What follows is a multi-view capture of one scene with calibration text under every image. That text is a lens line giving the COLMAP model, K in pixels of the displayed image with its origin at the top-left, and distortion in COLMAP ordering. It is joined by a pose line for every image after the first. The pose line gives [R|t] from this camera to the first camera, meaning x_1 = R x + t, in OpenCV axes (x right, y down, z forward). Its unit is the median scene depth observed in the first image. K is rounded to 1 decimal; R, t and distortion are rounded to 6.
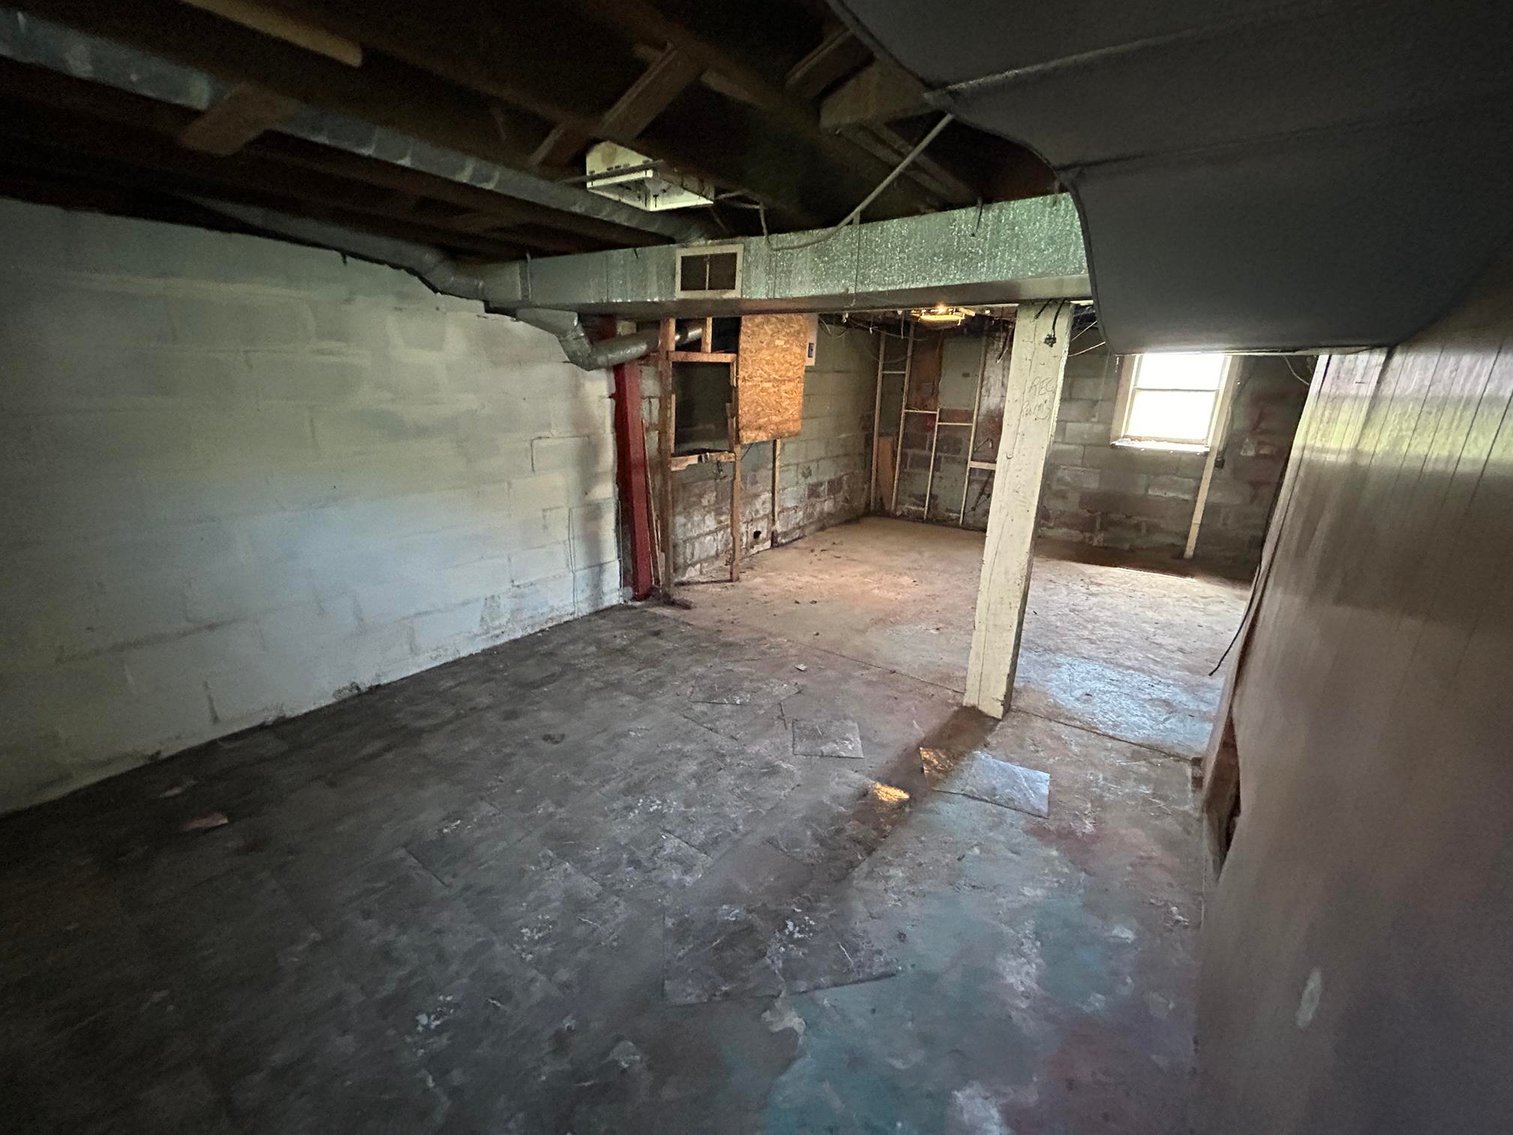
lens RADIAL K [[611.0, 0, 754.3], [0, 611.0, 569.3], [0, 0, 1]] dist [-0.002316, 0.001218]
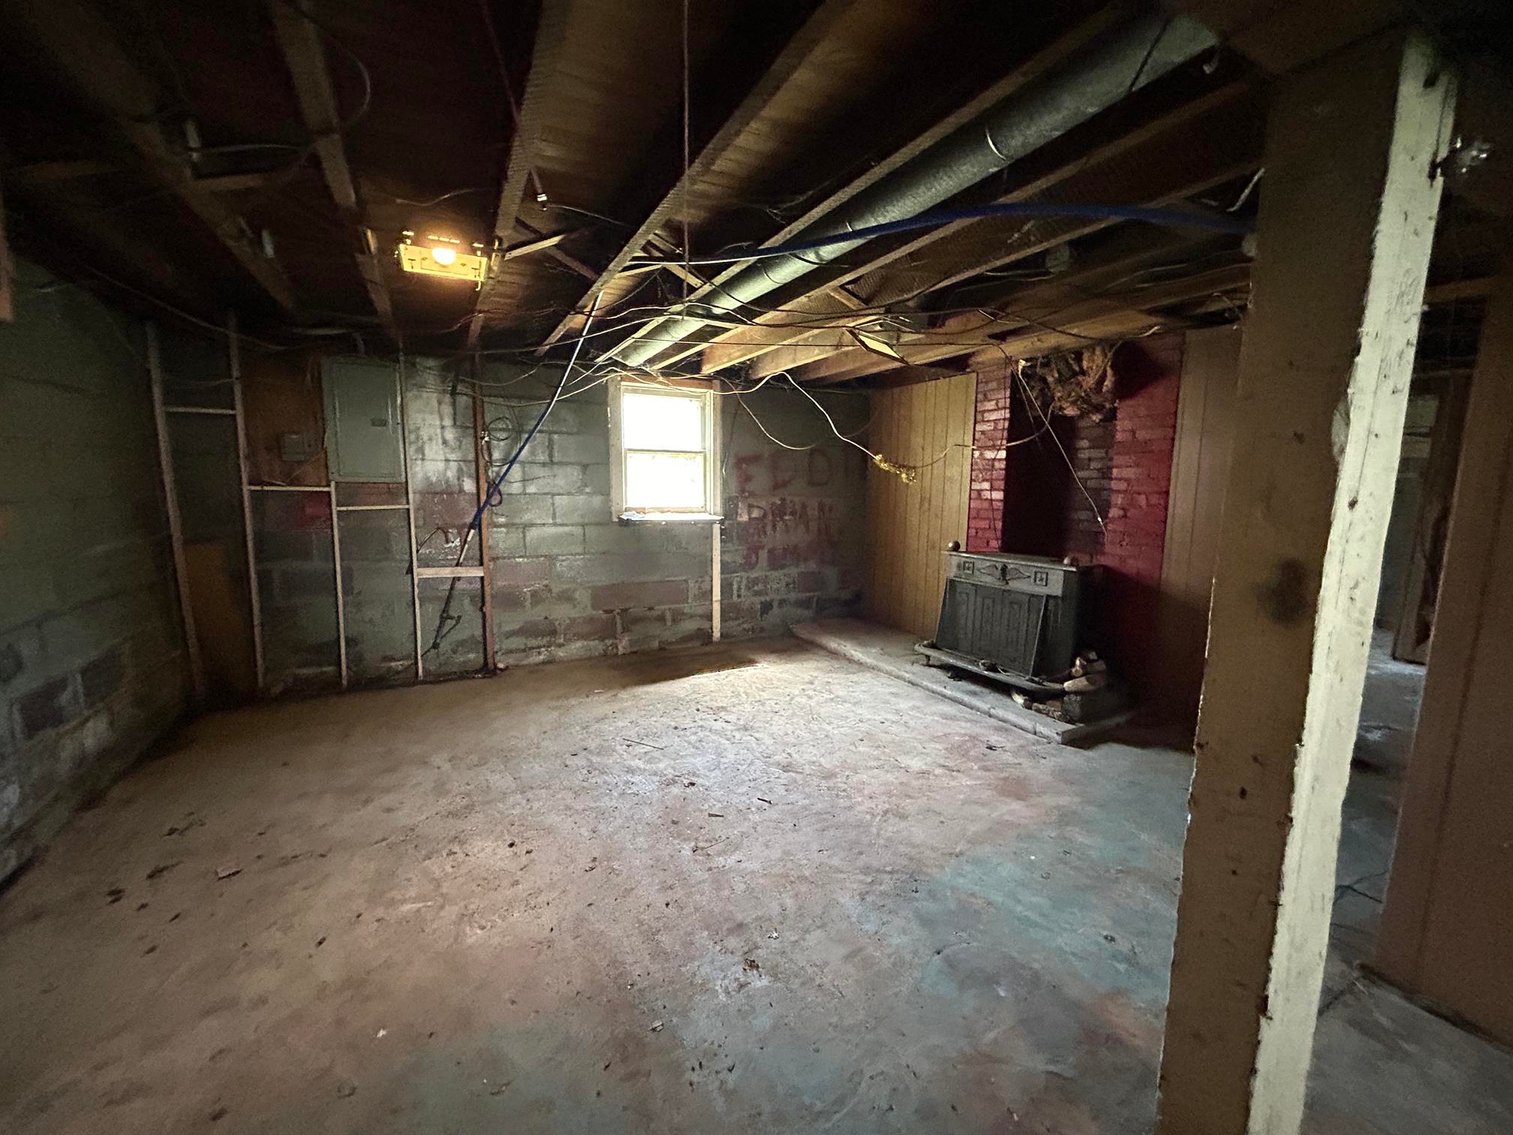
lens RADIAL K [[611.0, 0, 758.3], [0, 611.0, 567.3], [0, 0, 1]] dist [-0.002316, 0.001218]
pose [[0.451925, -0.132299, 0.882191, -0.013899], [0.267370, 0.963564, 0.007535, -0.109906], [-0.851044, 0.232466, 0.470832, 0.518281]]
